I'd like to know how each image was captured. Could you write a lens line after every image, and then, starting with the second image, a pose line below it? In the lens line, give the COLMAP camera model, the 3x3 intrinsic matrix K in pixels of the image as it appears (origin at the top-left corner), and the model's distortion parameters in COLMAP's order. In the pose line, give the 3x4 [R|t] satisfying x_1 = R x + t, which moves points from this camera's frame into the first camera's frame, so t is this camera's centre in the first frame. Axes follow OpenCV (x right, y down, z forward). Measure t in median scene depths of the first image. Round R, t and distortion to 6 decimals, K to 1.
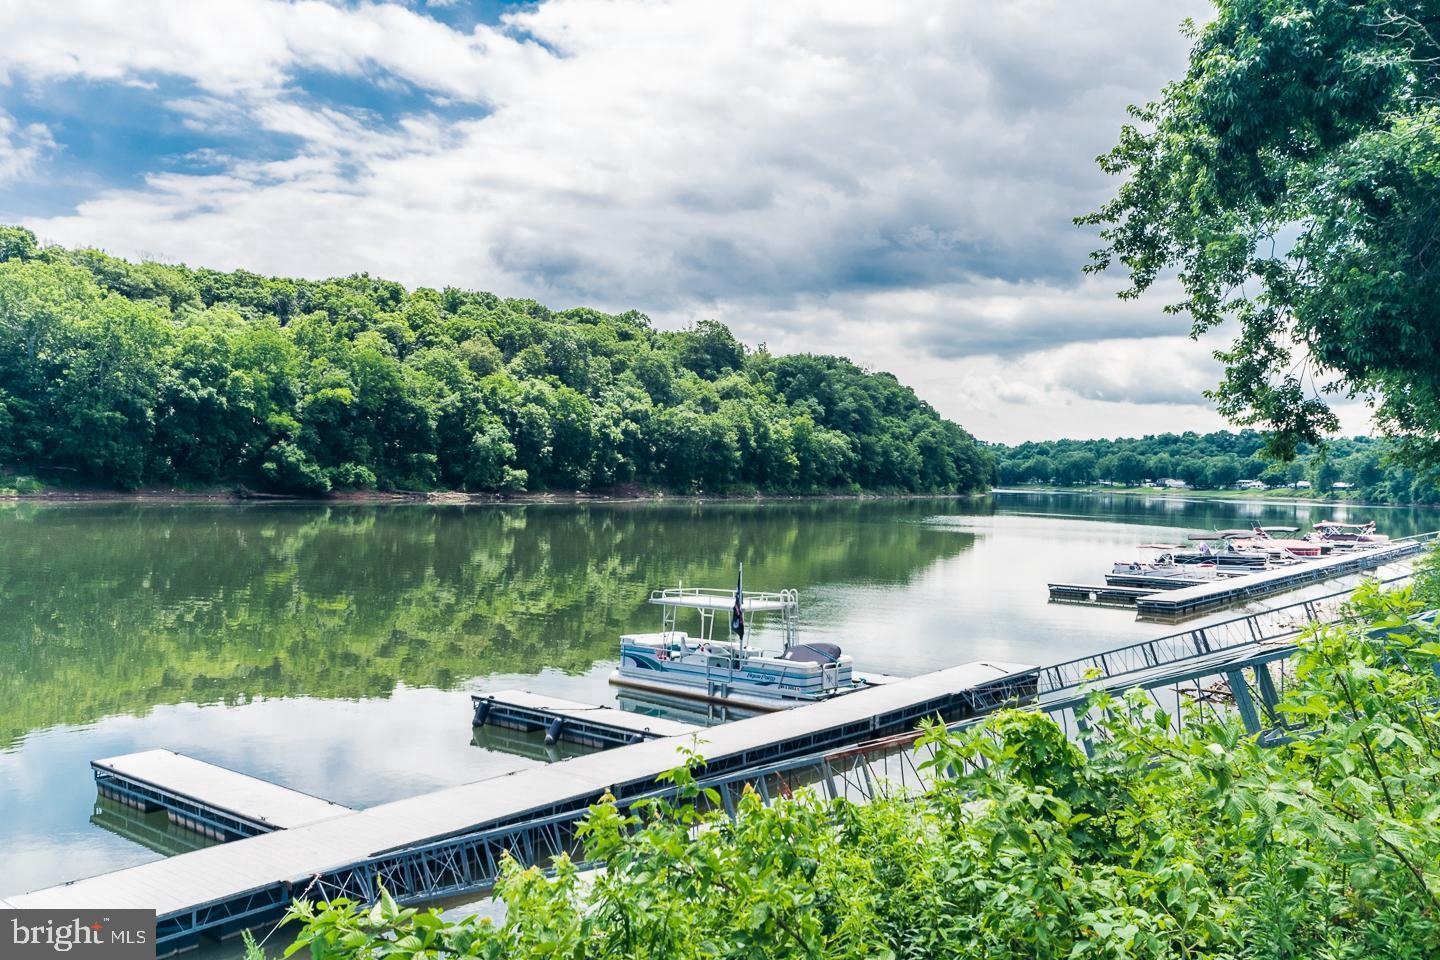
lens RADIAL K [[1209.1, 0, 713.8], [0, 1209.1, 480.1], [0, 0, 1]] dist [-0.002331, 0.008352]
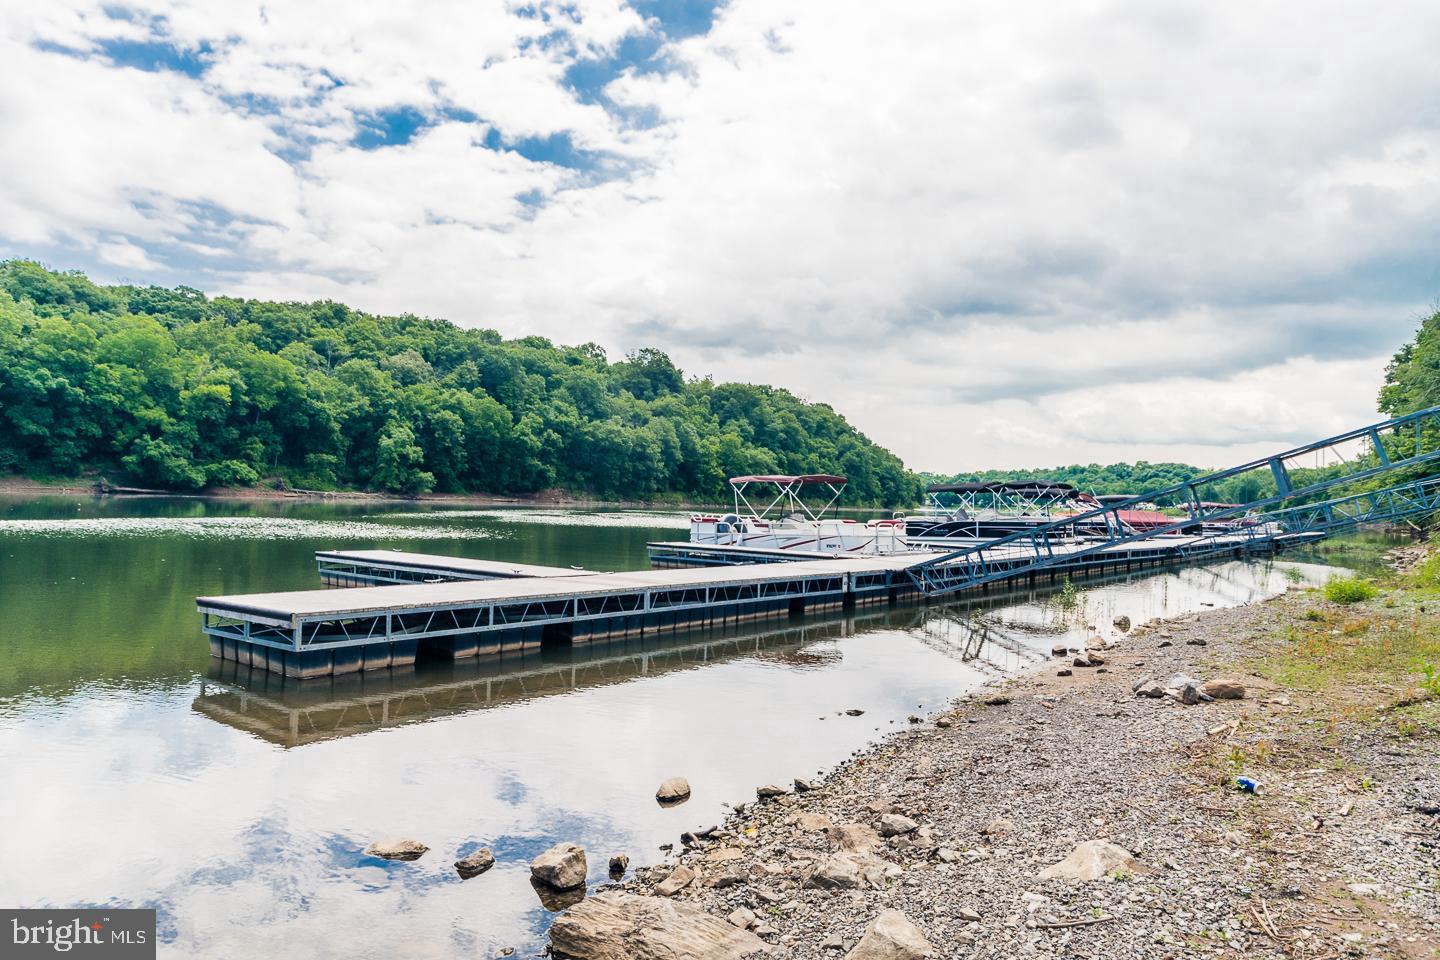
lens RADIAL K [[928.2, 0, 727.8], [0, 928.2, 480.5], [0, 0, 1]] dist [0.010324, 0.001380]
pose [[0.999939, 0.006457, -0.008907, 0.087651], [-0.006714, 0.999554, -0.029084, 0.016708], [0.008715, 0.029142, 0.999537, 0.165063]]
